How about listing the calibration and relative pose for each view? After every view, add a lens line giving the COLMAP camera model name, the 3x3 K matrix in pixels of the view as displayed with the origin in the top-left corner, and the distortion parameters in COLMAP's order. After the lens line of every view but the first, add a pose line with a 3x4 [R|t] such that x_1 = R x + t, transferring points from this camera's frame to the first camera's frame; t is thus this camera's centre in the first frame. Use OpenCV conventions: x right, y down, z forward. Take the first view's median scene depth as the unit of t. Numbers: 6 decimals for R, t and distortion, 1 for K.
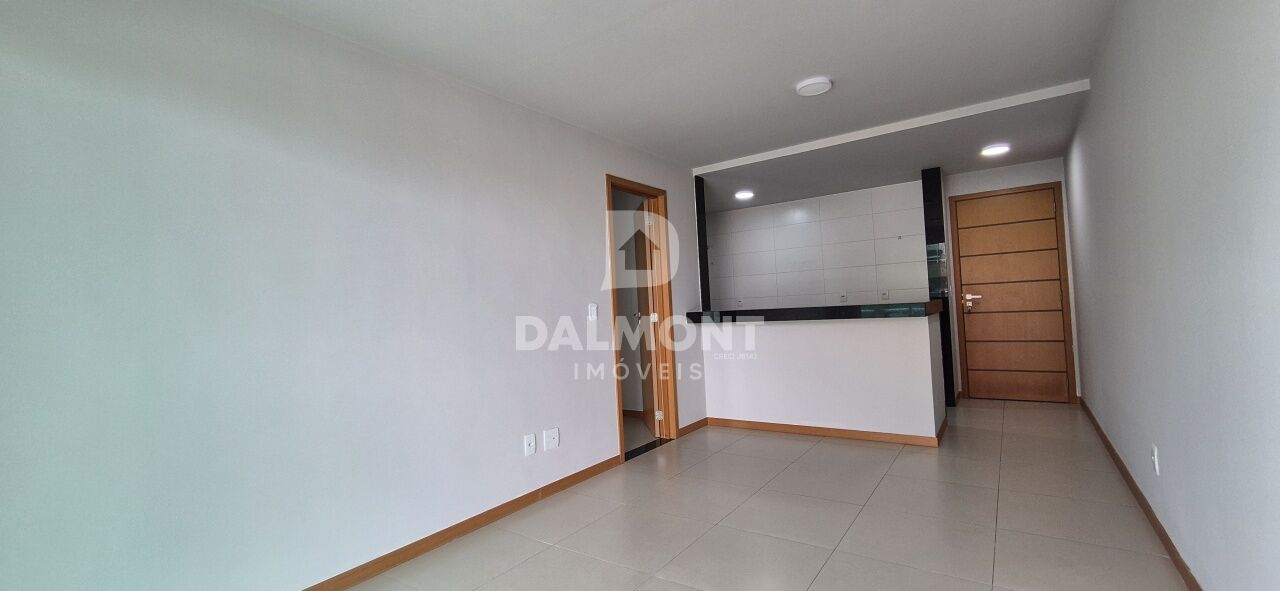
lens RADIAL K [[522.1, 0, 641.5], [0, 522.1, 293.0], [0, 0, 1]] dist [0.009324, -0.001167]
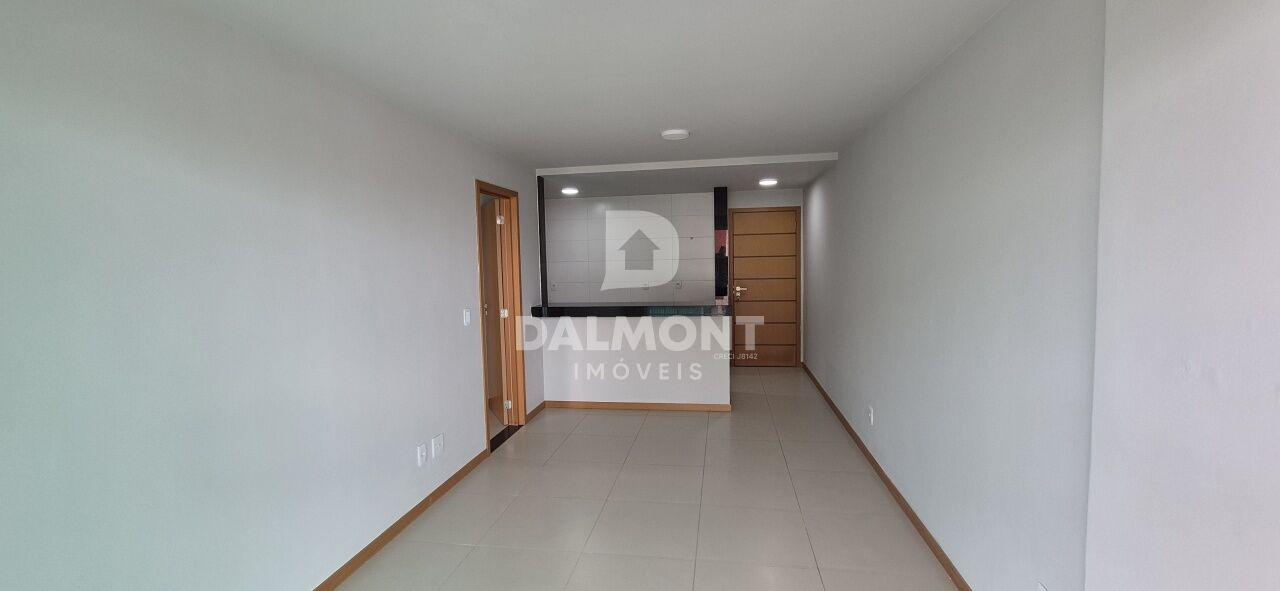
lens RADIAL K [[522.1, 0, 639.0], [0, 522.1, 296.8], [0, 0, 1]] dist [0.009324, -0.001167]
pose [[0.897803, -0.002909, 0.440389, -0.194421], [-0.034540, 0.996433, 0.076996, -0.076785], [-0.439042, -0.084338, 0.894500, -0.053183]]
